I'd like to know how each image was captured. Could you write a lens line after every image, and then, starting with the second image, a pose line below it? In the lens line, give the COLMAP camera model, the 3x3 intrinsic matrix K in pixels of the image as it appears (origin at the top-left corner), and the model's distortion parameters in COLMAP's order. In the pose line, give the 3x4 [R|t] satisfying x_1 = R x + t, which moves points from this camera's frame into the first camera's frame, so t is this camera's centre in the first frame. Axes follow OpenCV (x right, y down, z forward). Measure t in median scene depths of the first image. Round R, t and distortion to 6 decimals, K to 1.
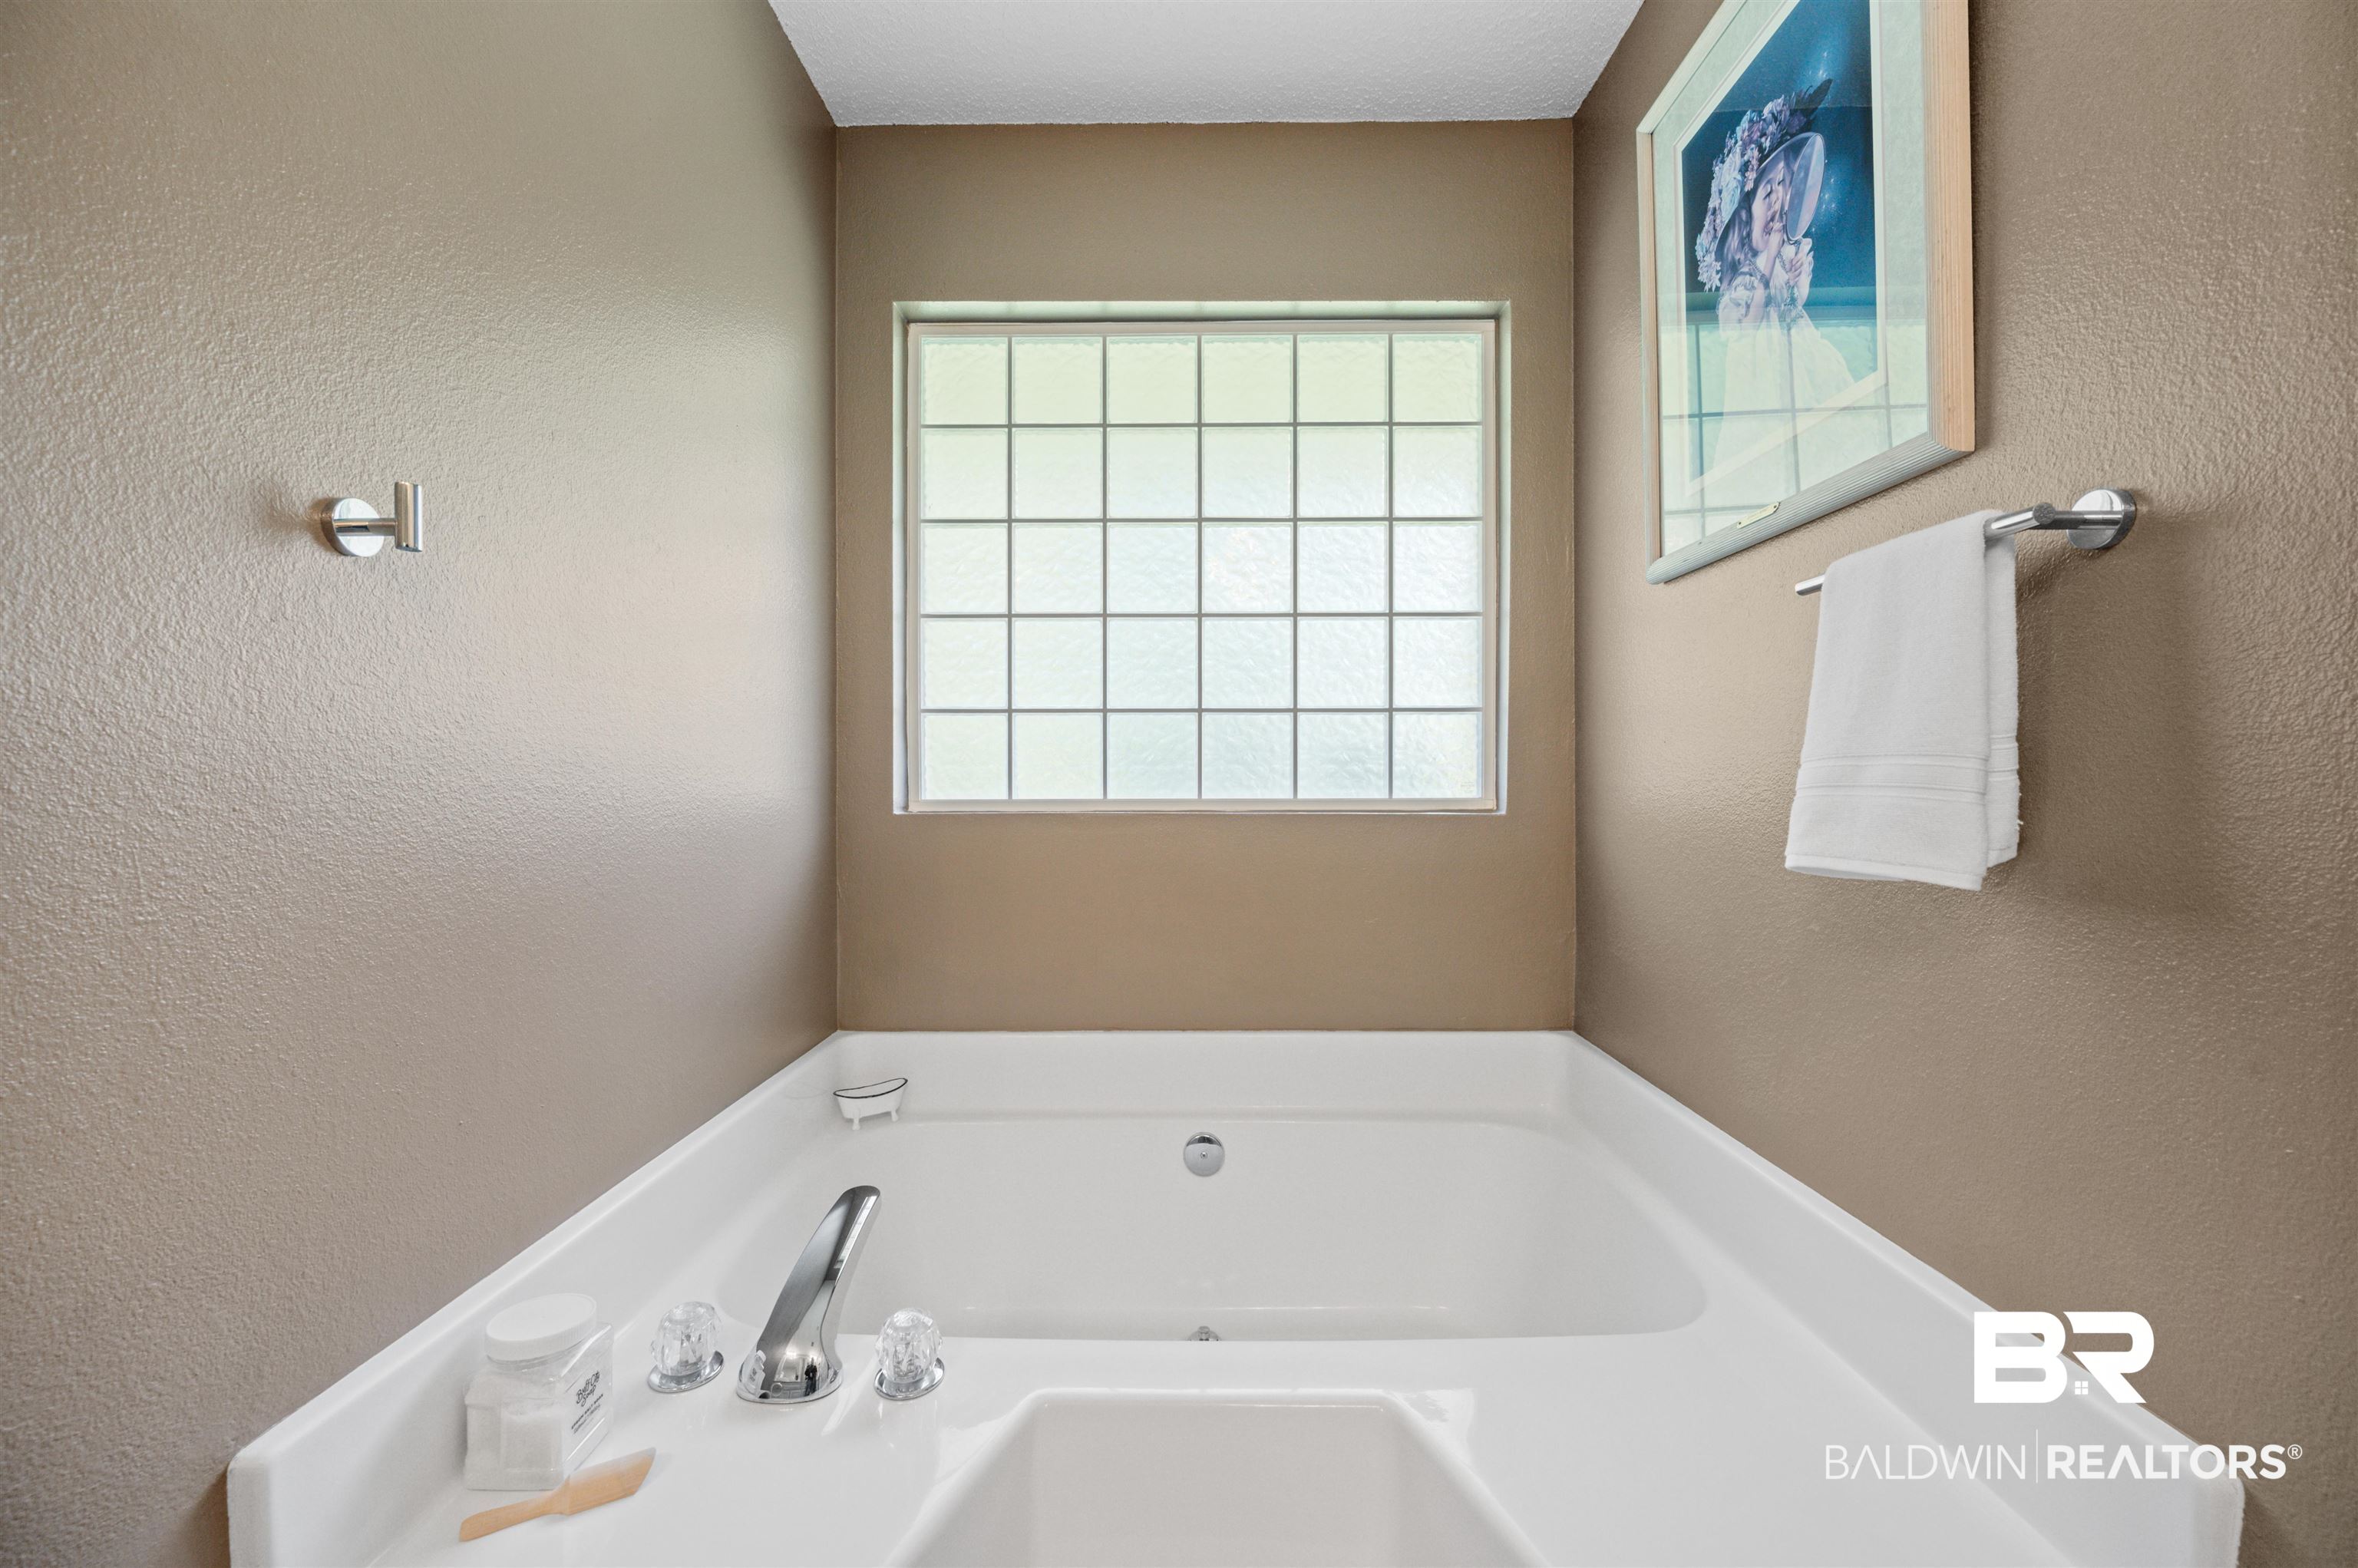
lens RADIAL K [[920.2, 0, 1180.7], [0, 920.2, 775.0], [0, 0, 1]] dist [-0.003127, -0.000508]
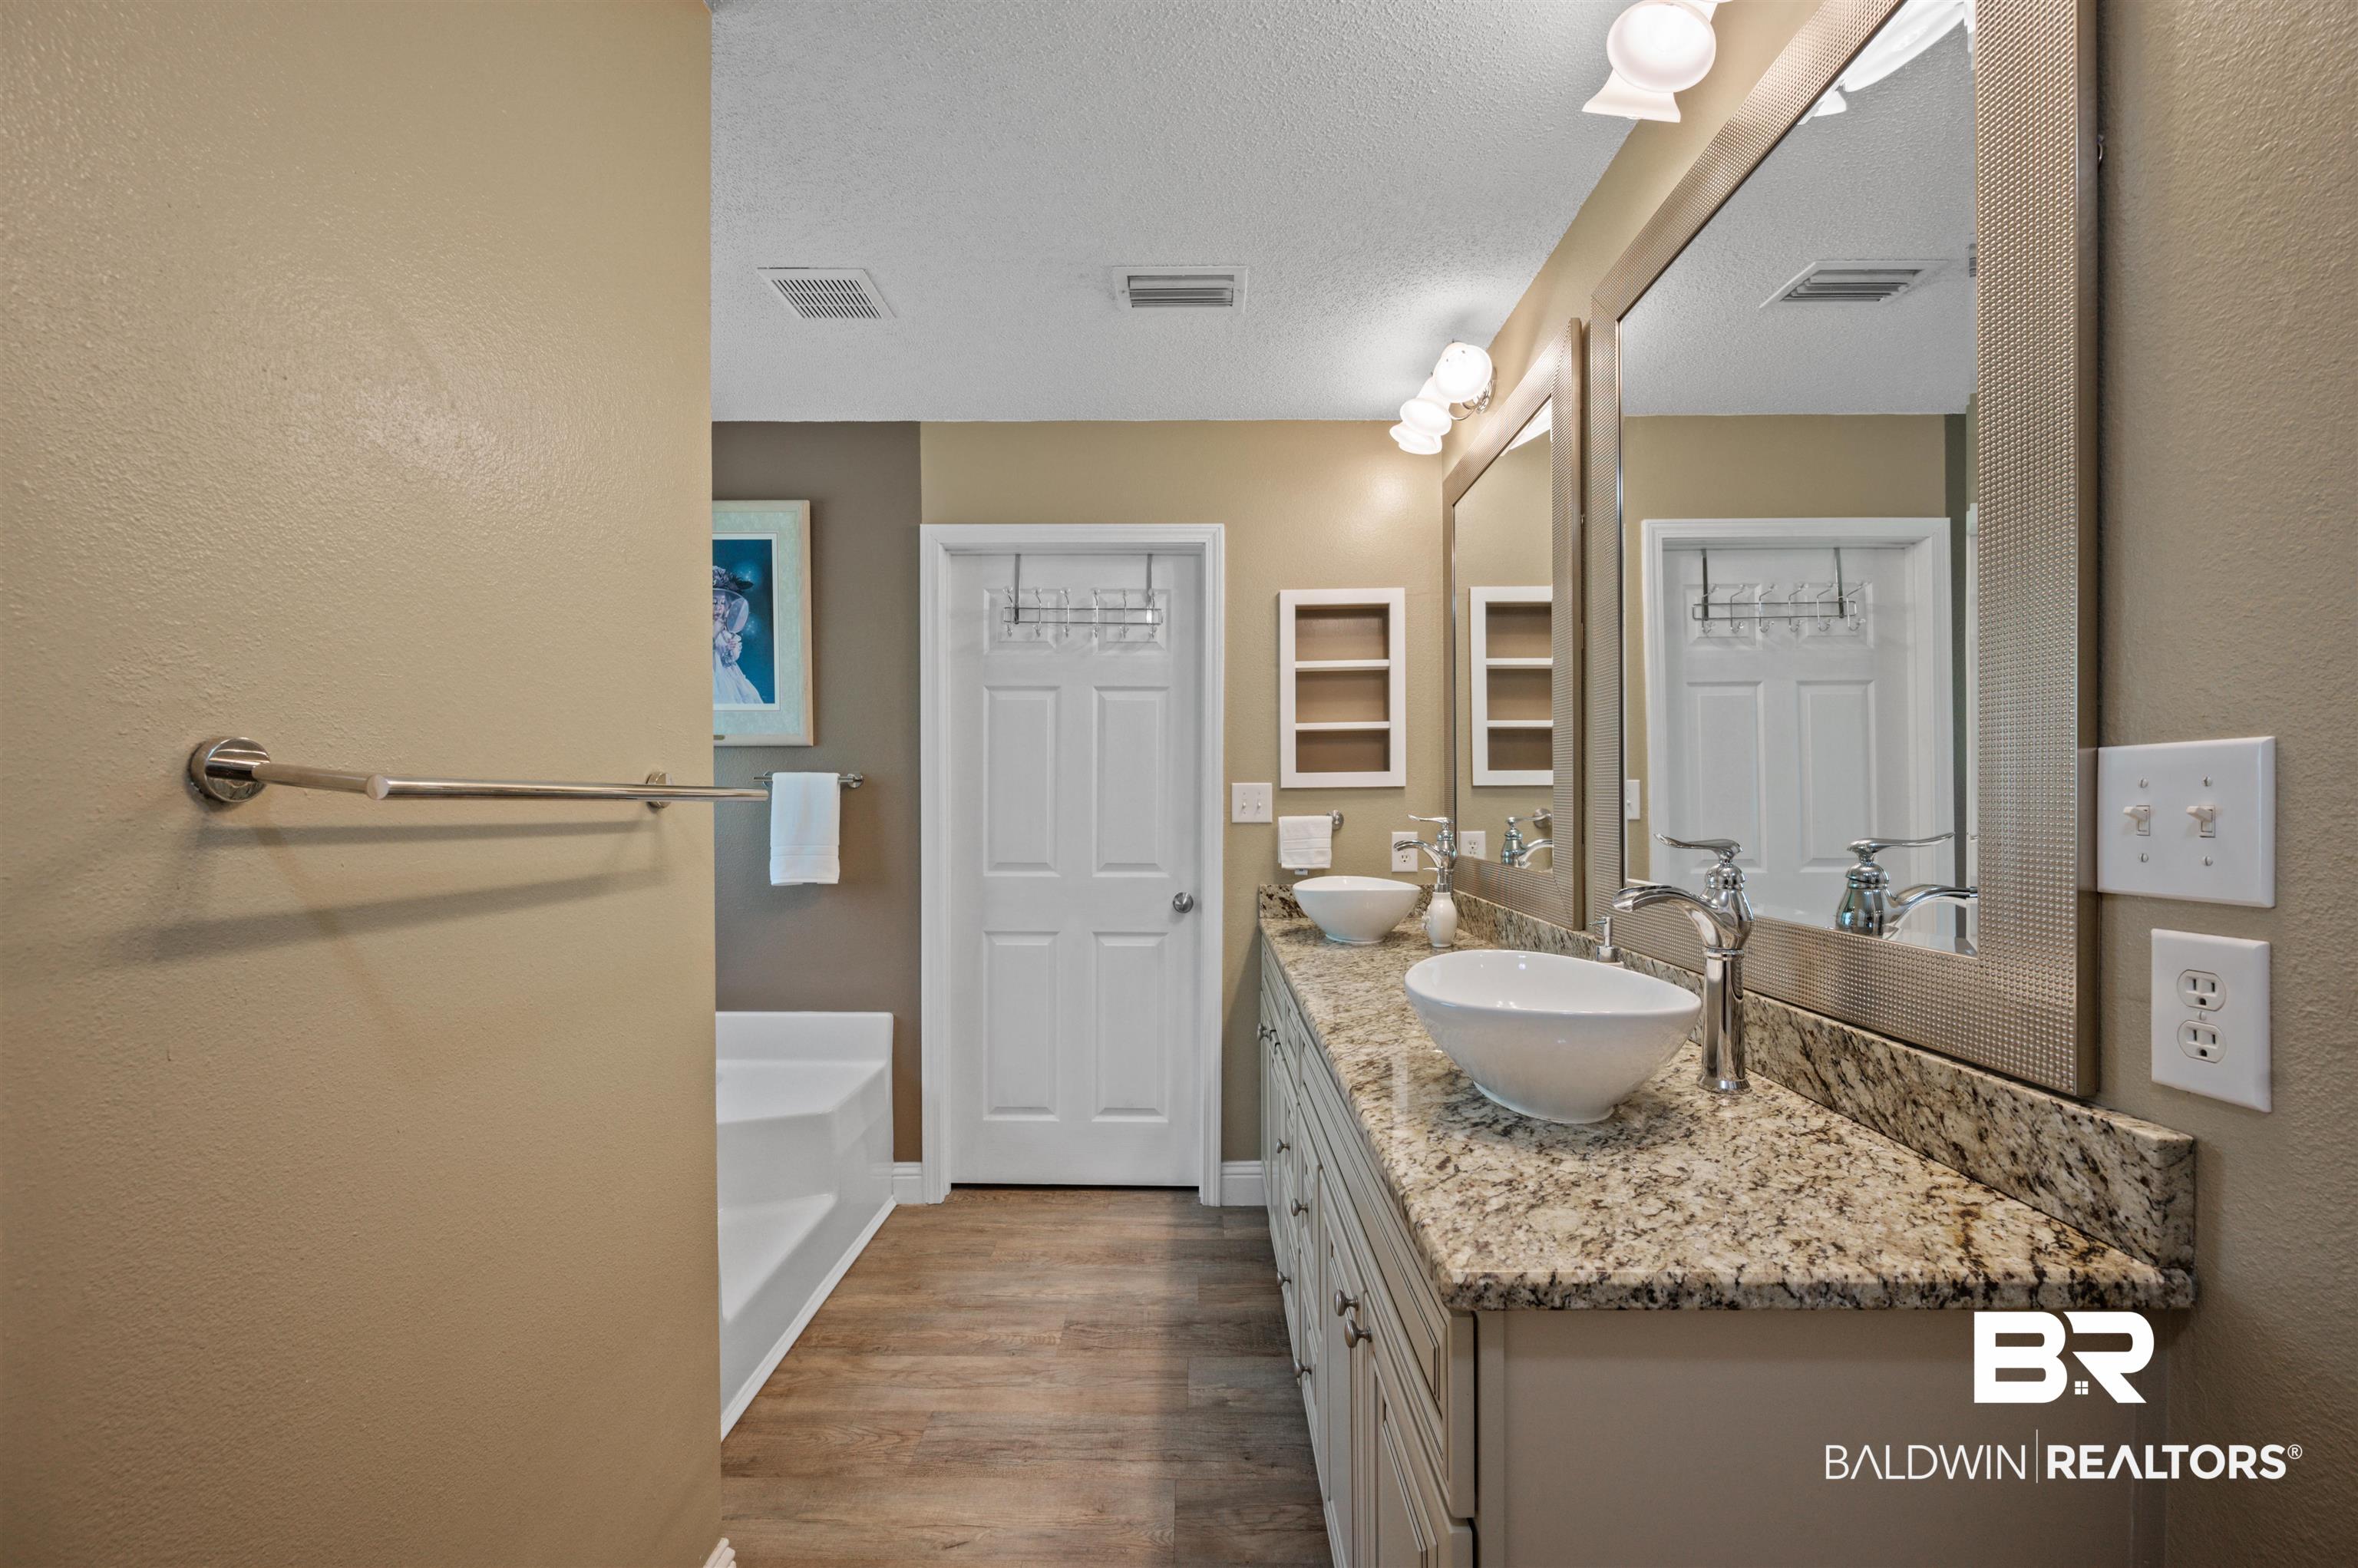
lens RADIAL K [[920.2, 0, 1178.7], [0, 920.2, 793.6], [0, 0, 1]] dist [-0.003127, -0.000508]
pose [[0.004941, 0.006717, 0.999965, -2.192610], [0.000436, 0.999977, -0.006719, -0.155729], [-0.999988, 0.000469, 0.004938, -0.269971]]
